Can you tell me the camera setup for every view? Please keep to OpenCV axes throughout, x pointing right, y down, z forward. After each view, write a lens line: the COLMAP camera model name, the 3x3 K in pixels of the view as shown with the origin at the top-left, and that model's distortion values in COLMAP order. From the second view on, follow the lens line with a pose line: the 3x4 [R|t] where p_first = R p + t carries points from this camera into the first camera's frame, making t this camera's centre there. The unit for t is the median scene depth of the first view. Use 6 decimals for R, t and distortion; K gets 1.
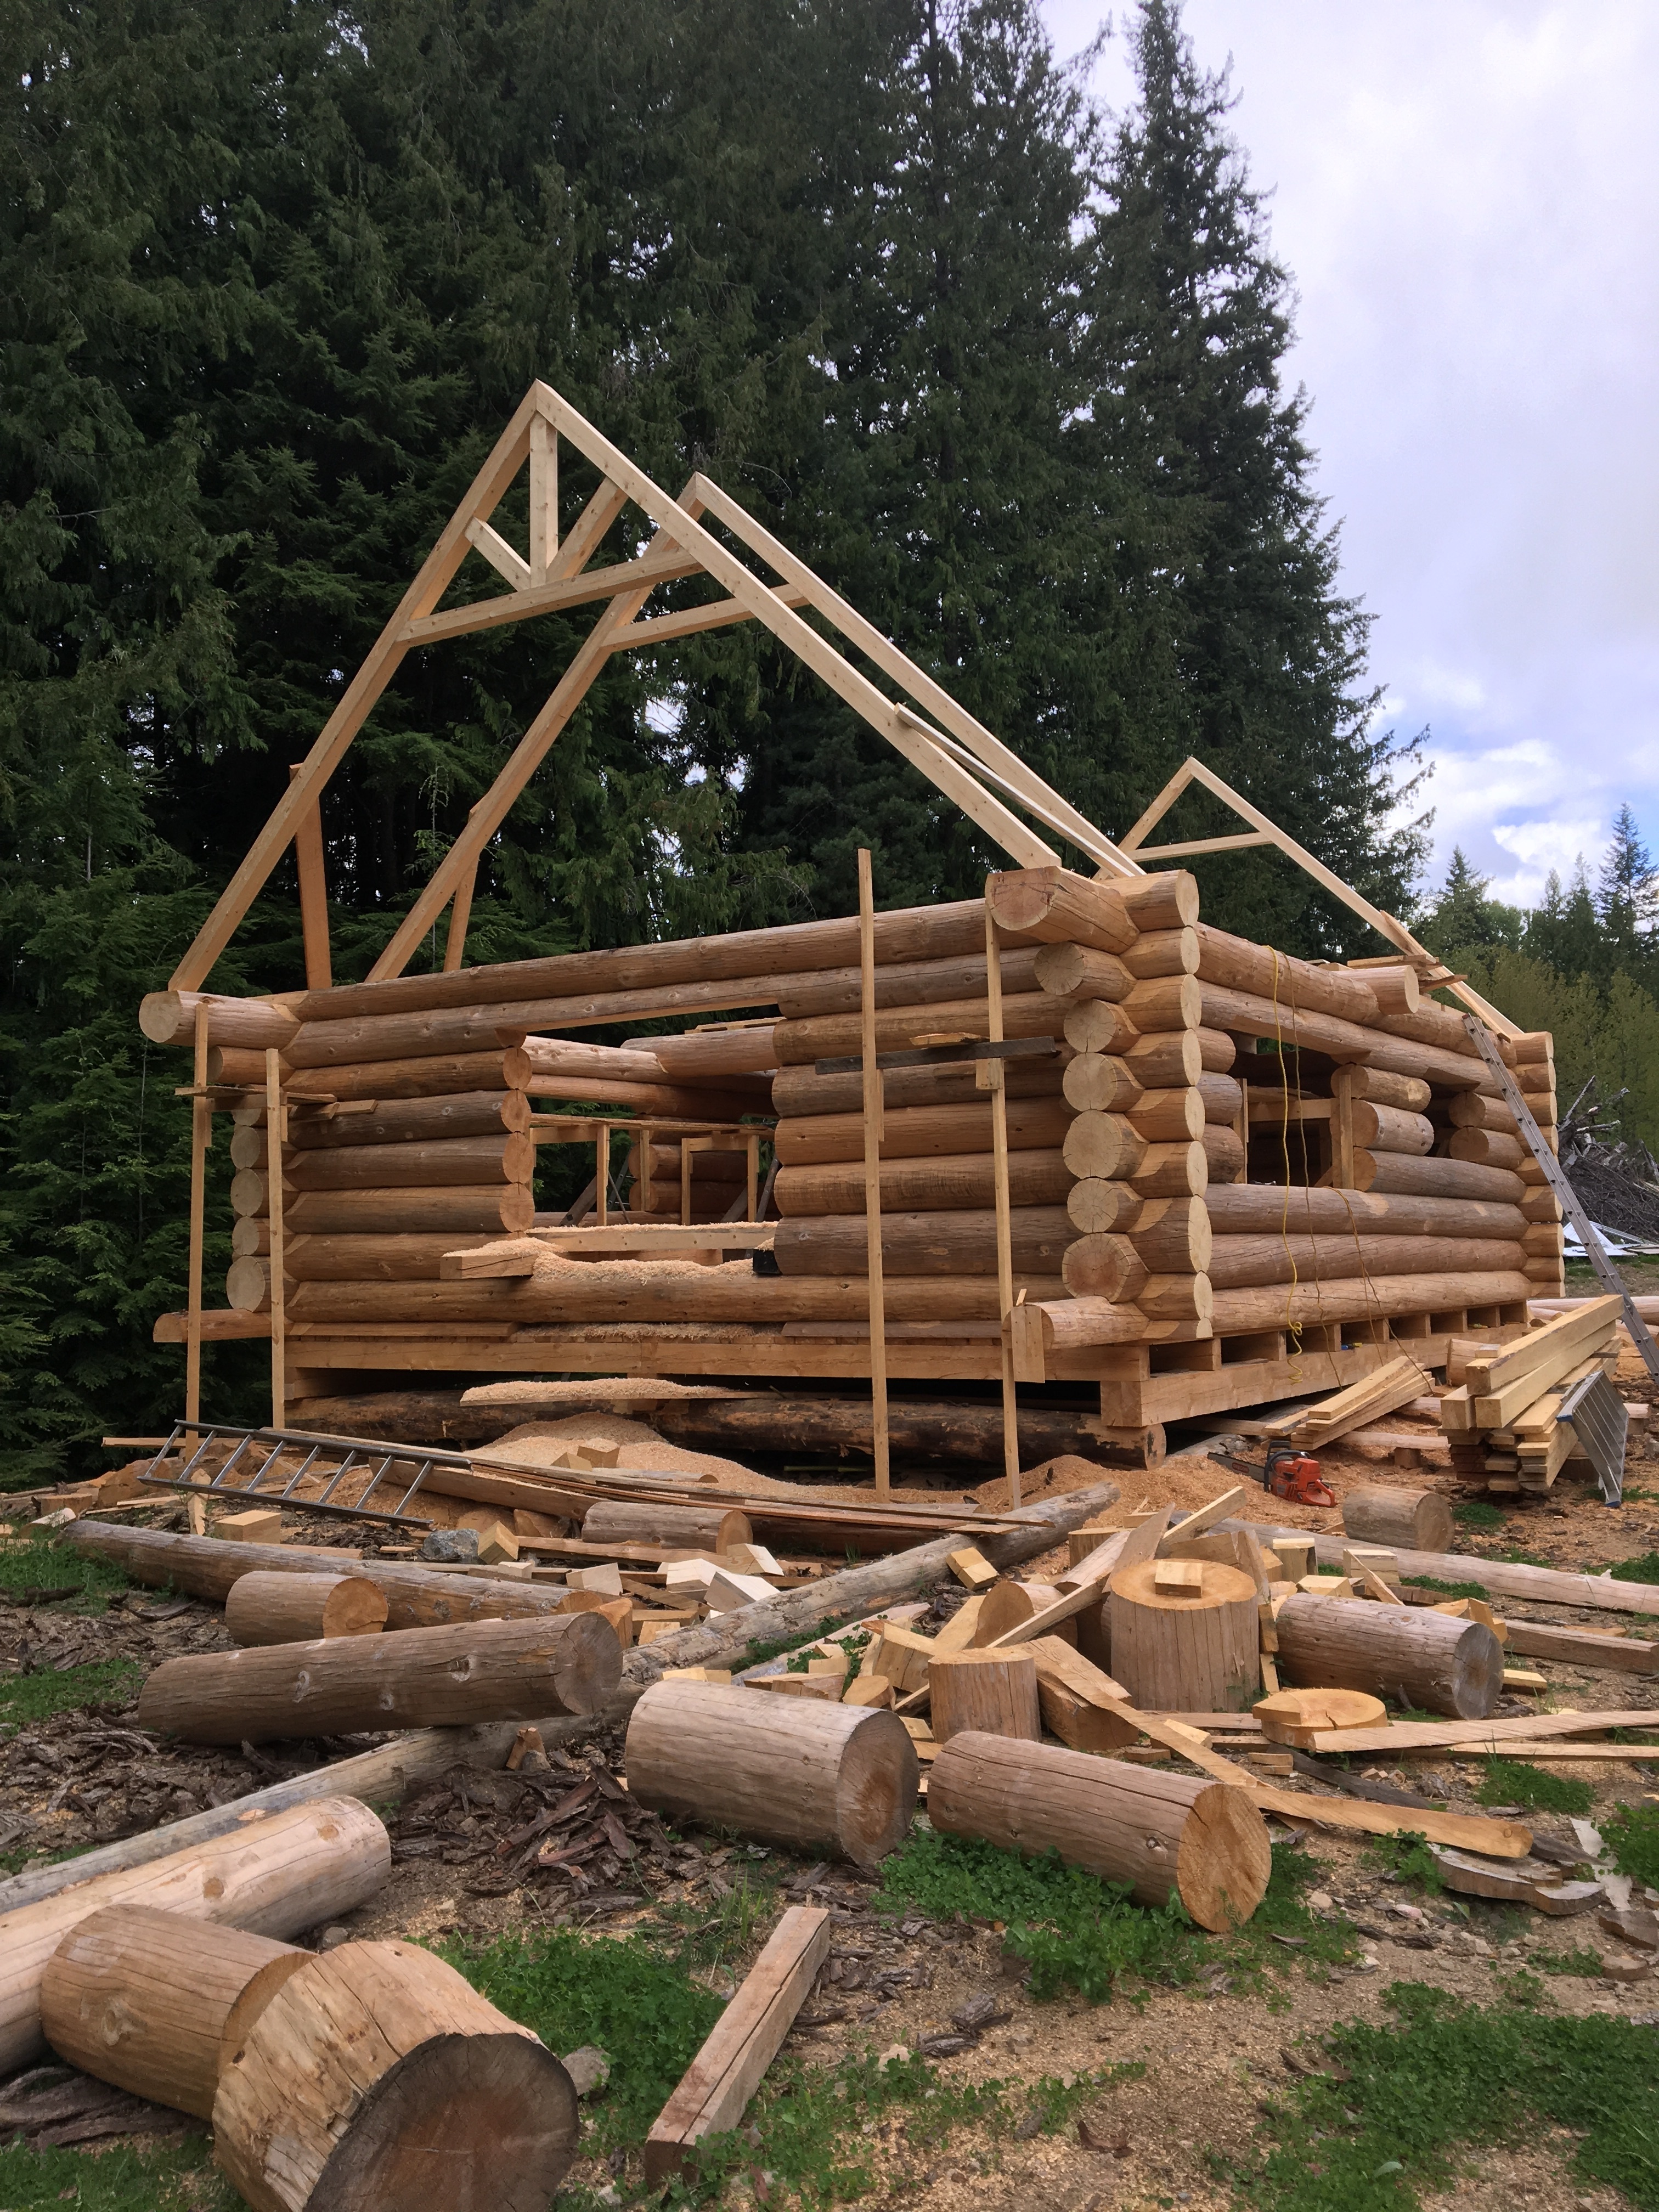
lens RADIAL K [[1818.9, 0, 829.5], [0, 1818.9, 1106.0], [0, 0, 1]] dist [0.135210, -0.230407]
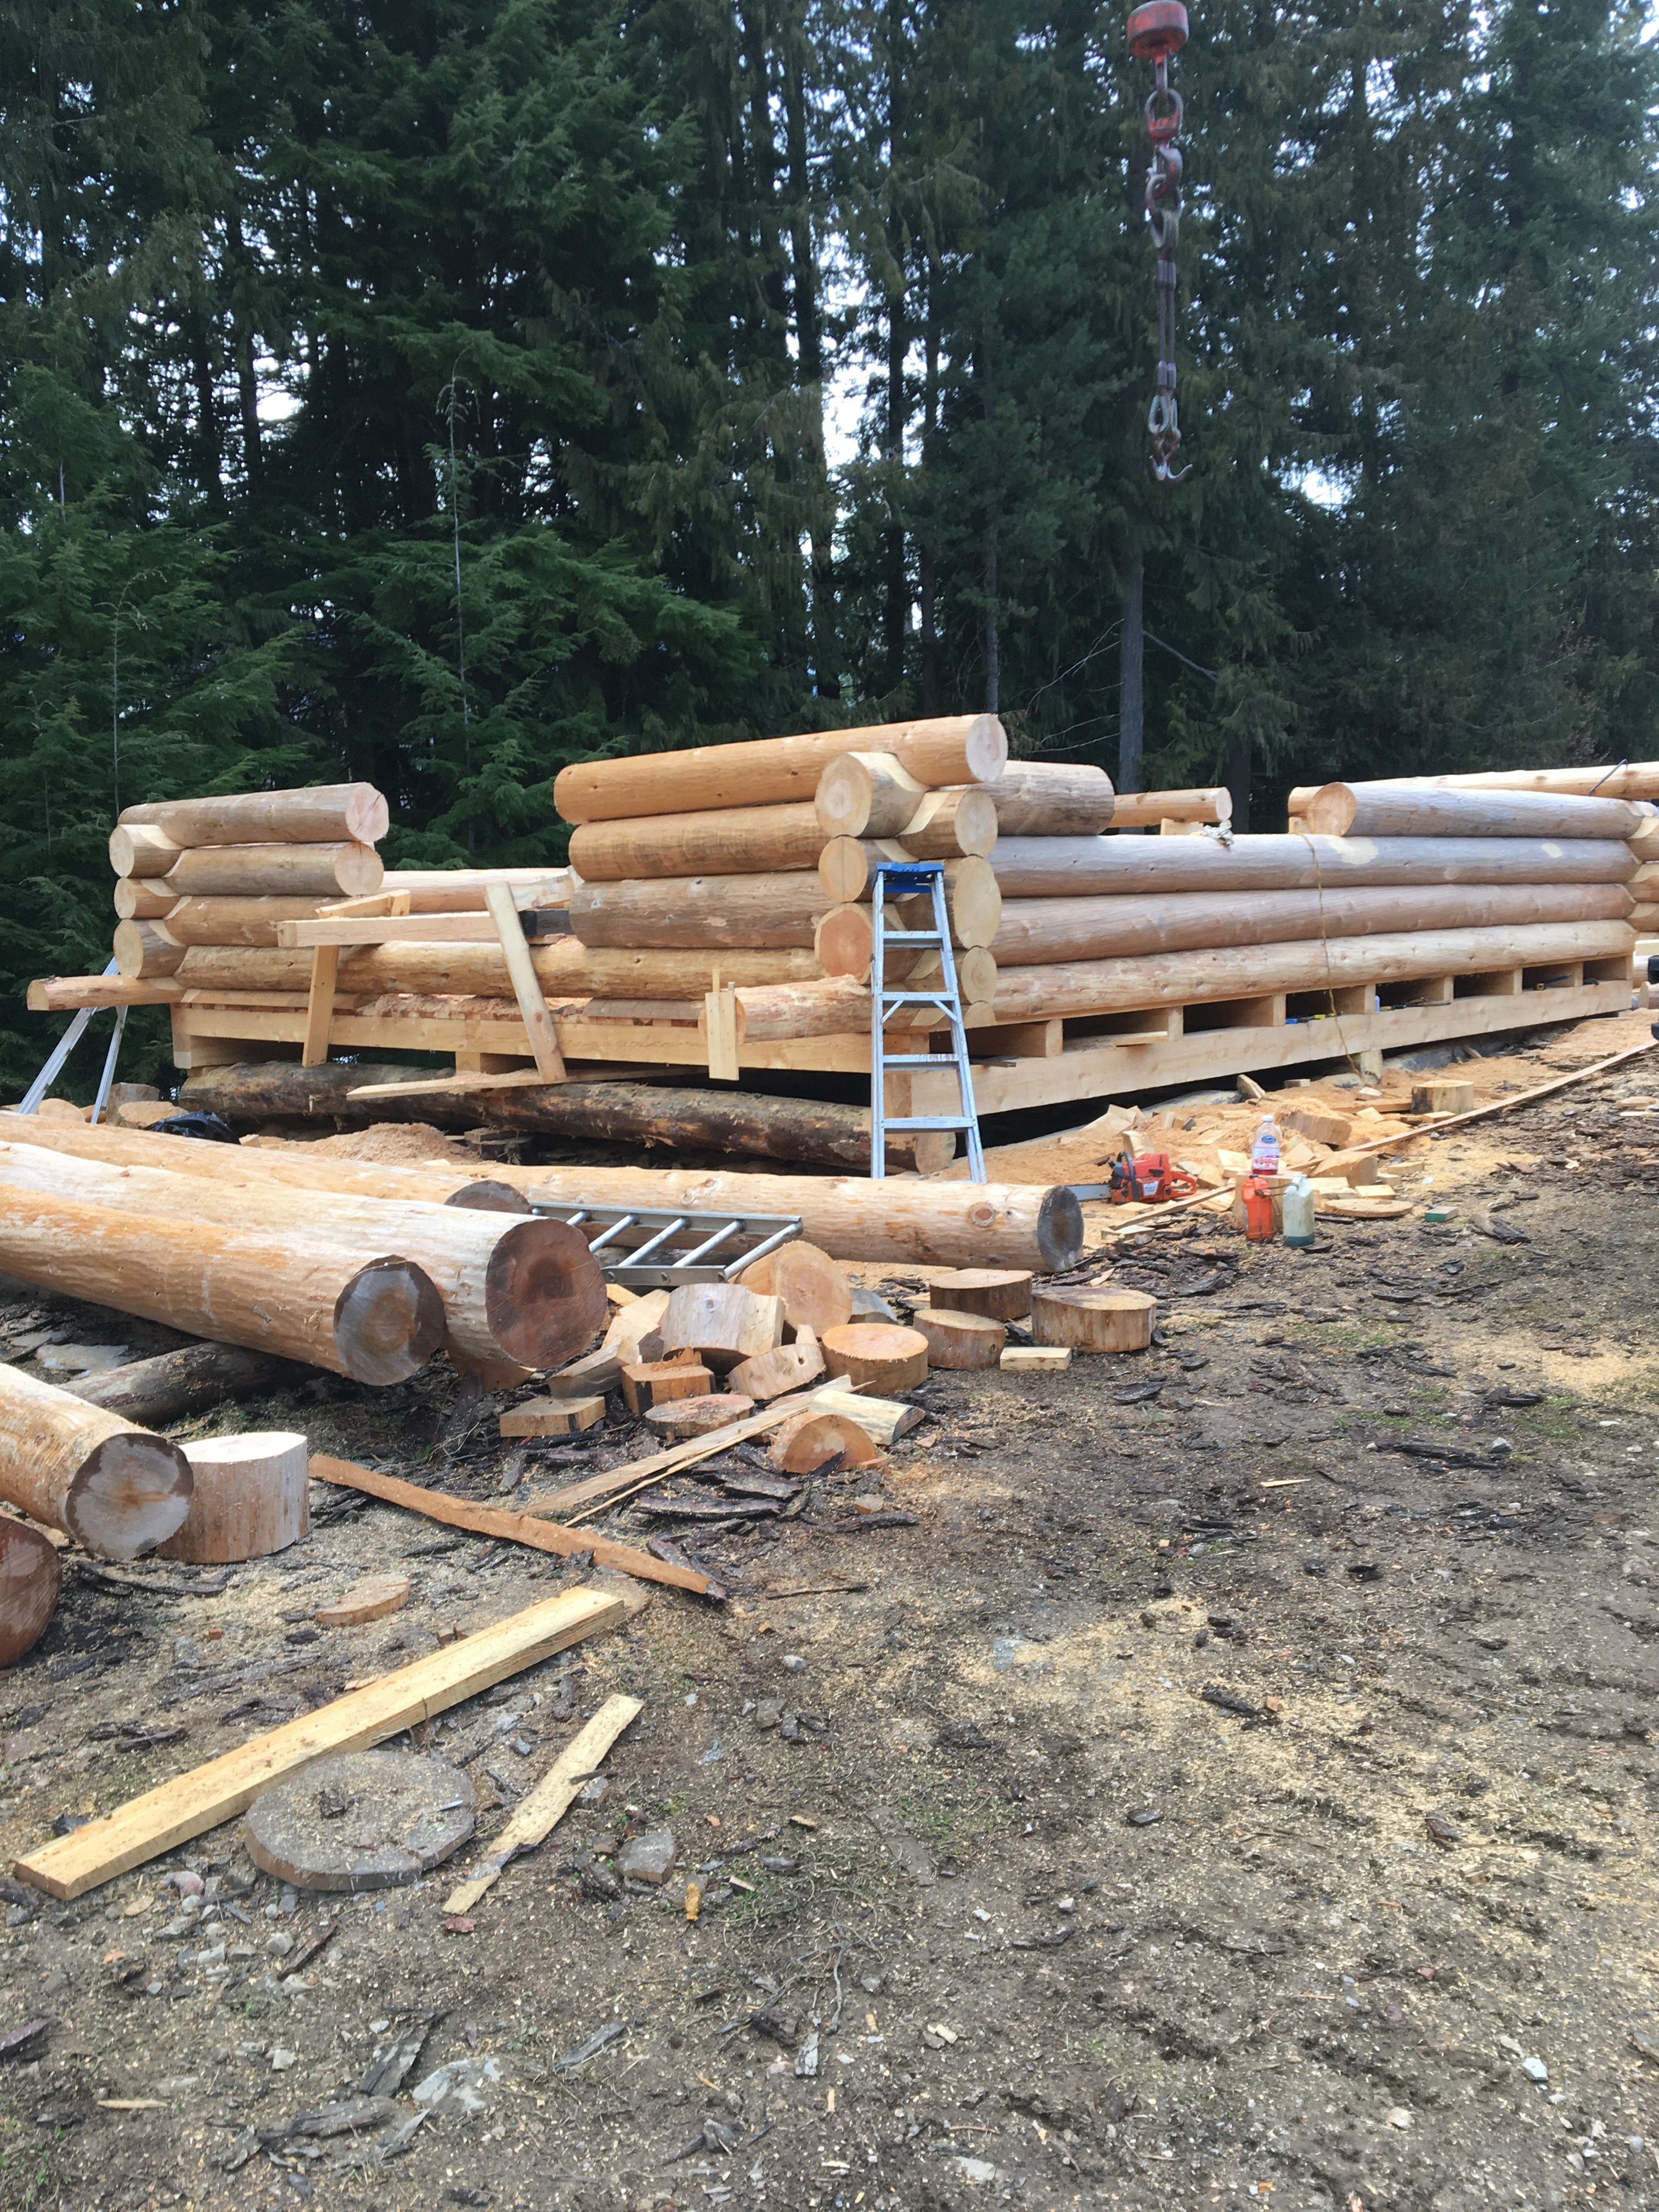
lens RADIAL K [[1818.9, 0, 829.5], [0, 1818.9, 1106.0], [0, 0, 1]] dist [0.135210, -0.230407]
pose [[0.986532, 0.010467, -0.163232, 0.203812], [0.021826, 0.980602, 0.194792, -0.002020], [0.162104, -0.195731, 0.967167, 0.120931]]
